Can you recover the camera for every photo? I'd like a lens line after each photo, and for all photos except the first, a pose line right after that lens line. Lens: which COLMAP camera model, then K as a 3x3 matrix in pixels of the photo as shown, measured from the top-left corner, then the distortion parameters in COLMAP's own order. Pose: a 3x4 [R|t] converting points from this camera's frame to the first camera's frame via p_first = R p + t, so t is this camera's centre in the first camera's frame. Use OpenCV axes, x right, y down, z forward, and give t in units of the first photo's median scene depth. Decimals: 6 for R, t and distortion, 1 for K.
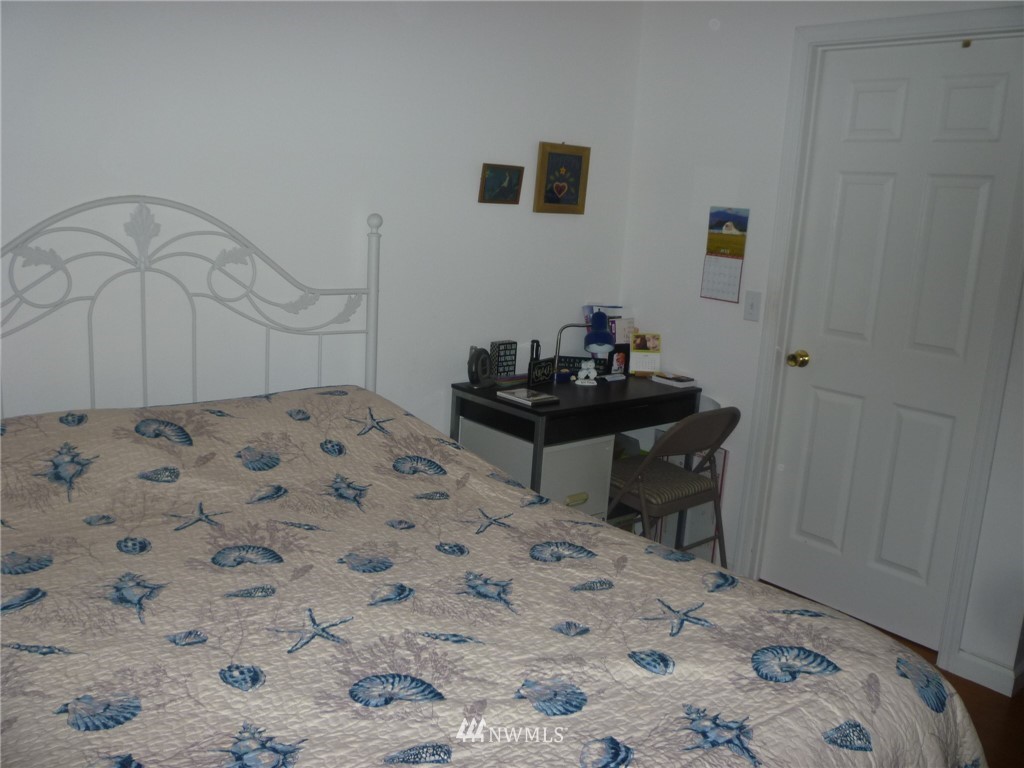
lens RADIAL K [[890.7, 0, 512.0], [0, 890.7, 384.0], [0, 0, 1]] dist [-0.041128, 0.005786]
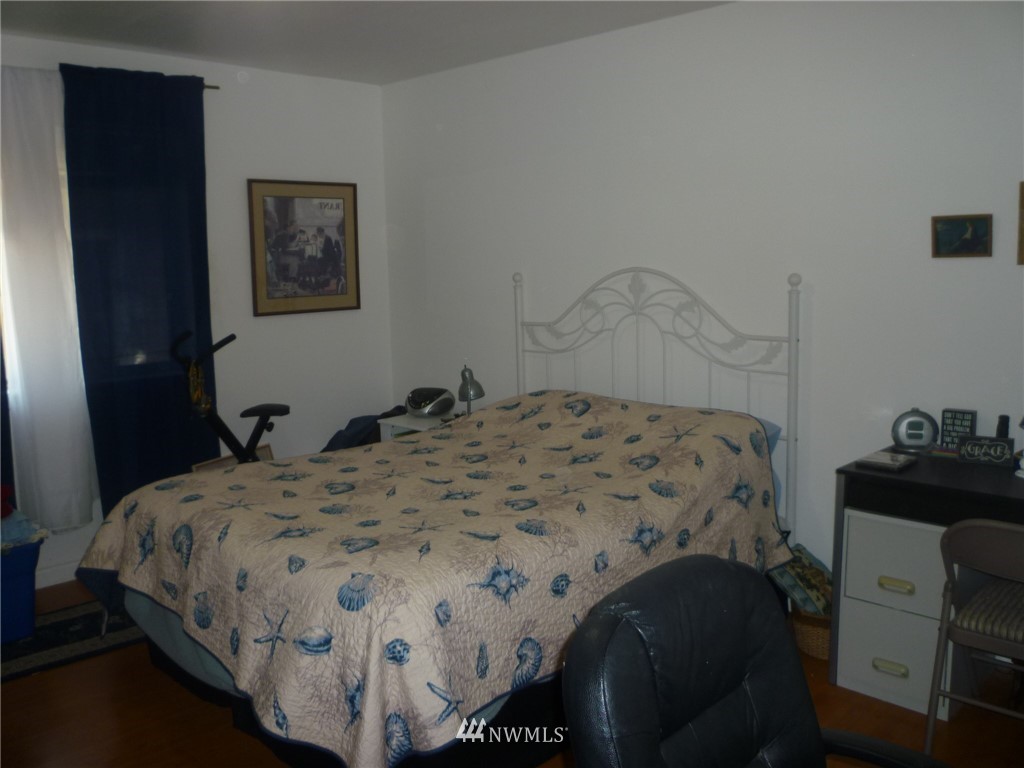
lens RADIAL K [[890.7, 0, 512.0], [0, 890.7, 384.0], [0, 0, 1]] dist [-0.041128, 0.005786]
pose [[0.078872, 0.081923, -0.993513, 1.027766], [-0.177802, 0.981794, 0.066841, -0.064857], [0.980900, 0.171377, 0.092002, 0.585024]]
